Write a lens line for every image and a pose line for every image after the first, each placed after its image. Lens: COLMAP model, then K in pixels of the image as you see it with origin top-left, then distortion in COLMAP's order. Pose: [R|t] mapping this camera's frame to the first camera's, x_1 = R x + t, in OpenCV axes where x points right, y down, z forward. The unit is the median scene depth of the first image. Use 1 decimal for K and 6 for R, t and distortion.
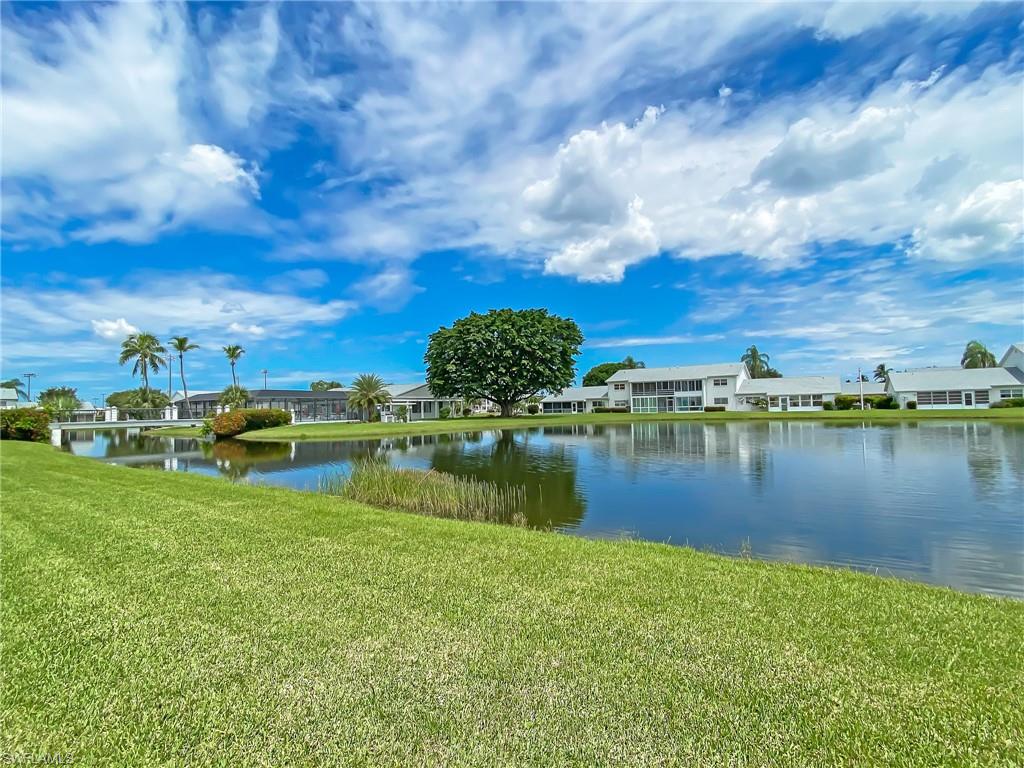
lens RADIAL K [[501.0, 0, 511.4], [0, 501.0, 391.5], [0, 0, 1]] dist [0.001132, -0.000282]
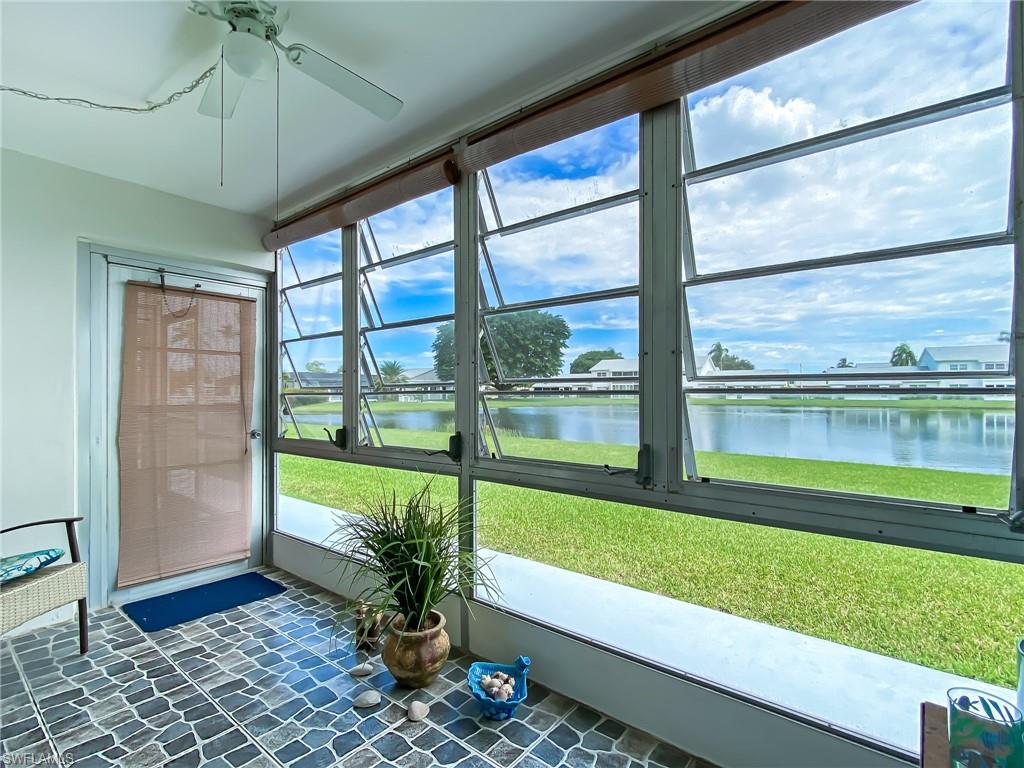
lens RADIAL K [[501.0, 0, 511.4], [0, 501.0, 391.5], [0, 0, 1]] dist [0.001132, -0.000282]
pose [[0.999524, 0.019636, 0.023809, -0.018693], [-0.020428, 0.999230, 0.033497, -0.007471], [-0.023133, -0.033968, 0.999155, -0.169712]]
